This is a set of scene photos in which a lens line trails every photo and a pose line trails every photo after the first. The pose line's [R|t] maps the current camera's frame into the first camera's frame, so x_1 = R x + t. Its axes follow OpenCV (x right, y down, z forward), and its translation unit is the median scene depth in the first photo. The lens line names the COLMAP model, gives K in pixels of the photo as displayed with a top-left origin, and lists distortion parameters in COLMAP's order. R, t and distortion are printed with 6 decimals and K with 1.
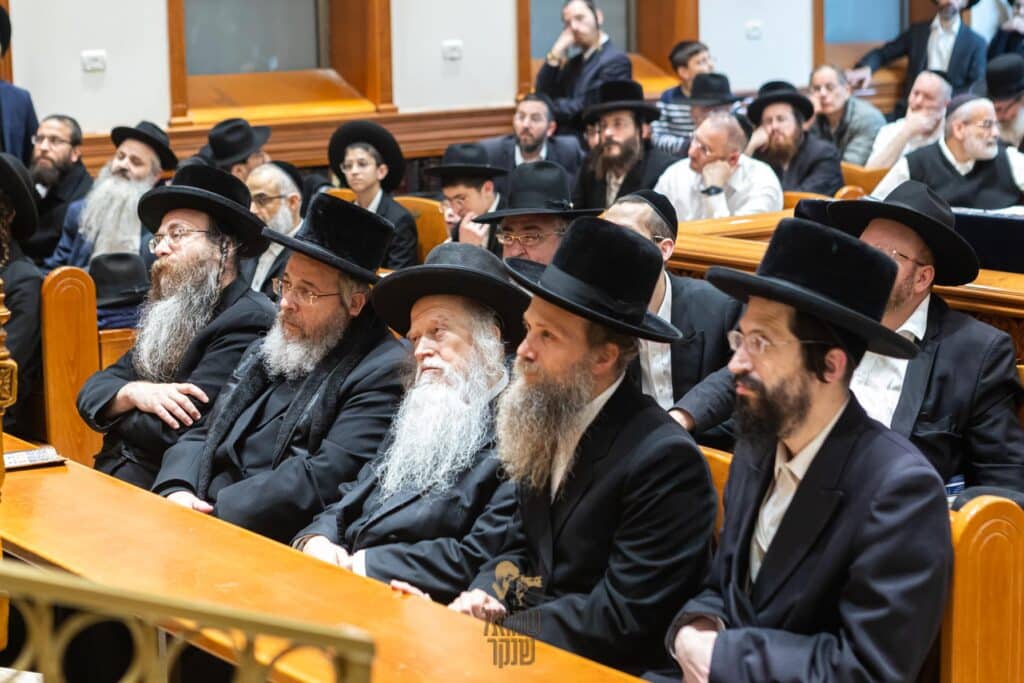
lens RADIAL K [[1938.7, 0, 512.0], [0, 1938.7, 341.5], [0, 0, 1]] dist [-0.034757, -0.164924]
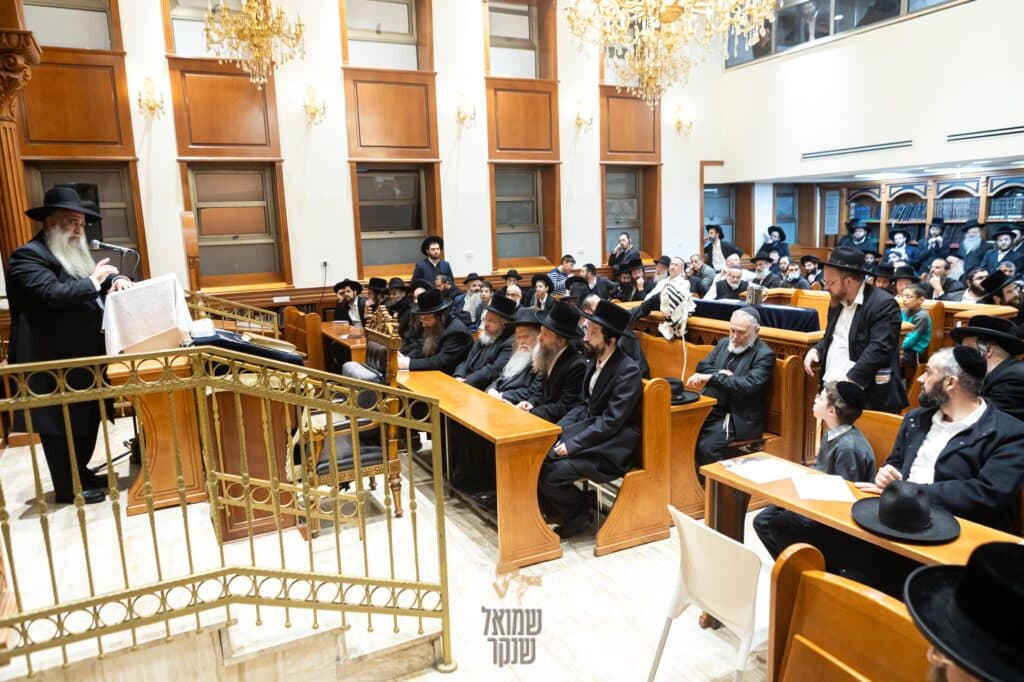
lens RADIAL K [[708.8, 0, 512.0], [0, 708.8, 341.0], [0, 0, 1]] dist [-0.012718, -0.004114]
pose [[0.980278, 0.017005, -0.196892, 0.195997], [-0.019862, 0.999724, -0.012545, 0.027244], [0.196624, 0.016208, 0.980345, -0.290579]]
